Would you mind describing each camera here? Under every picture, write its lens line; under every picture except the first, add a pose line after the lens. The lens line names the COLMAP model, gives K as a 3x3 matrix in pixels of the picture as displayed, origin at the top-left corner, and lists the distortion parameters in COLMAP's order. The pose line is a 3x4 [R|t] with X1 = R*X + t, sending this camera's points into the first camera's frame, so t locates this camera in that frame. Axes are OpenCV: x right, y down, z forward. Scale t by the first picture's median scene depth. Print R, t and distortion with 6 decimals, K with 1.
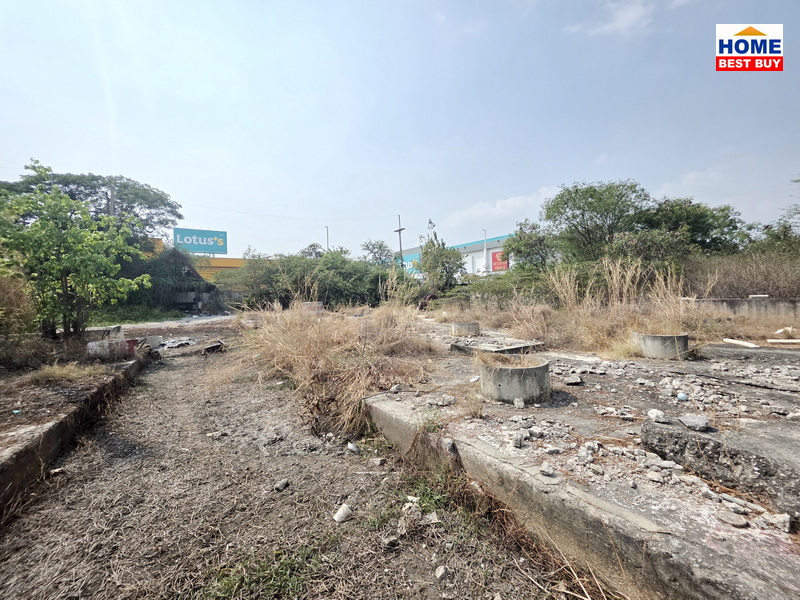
lens RADIAL K [[355.8, 0, 400.0], [0, 355.8, 300.0], [0, 0, 1]] dist [0.033910, 0.000130]
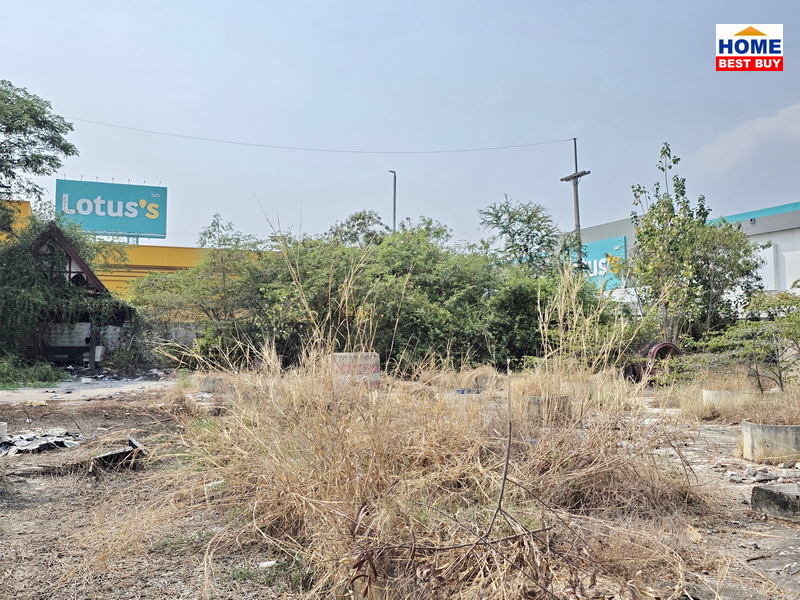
lens RADIAL K [[789.9, 0, 400.0], [0, 789.9, 300.0], [0, 0, 1]] dist [0.091334, -0.018083]
pose [[0.984997, 0.019109, -0.171512, -0.041973], [-0.032414, 0.996648, -0.075114, 0.011053], [0.169502, 0.079547, 0.982314, 0.124656]]
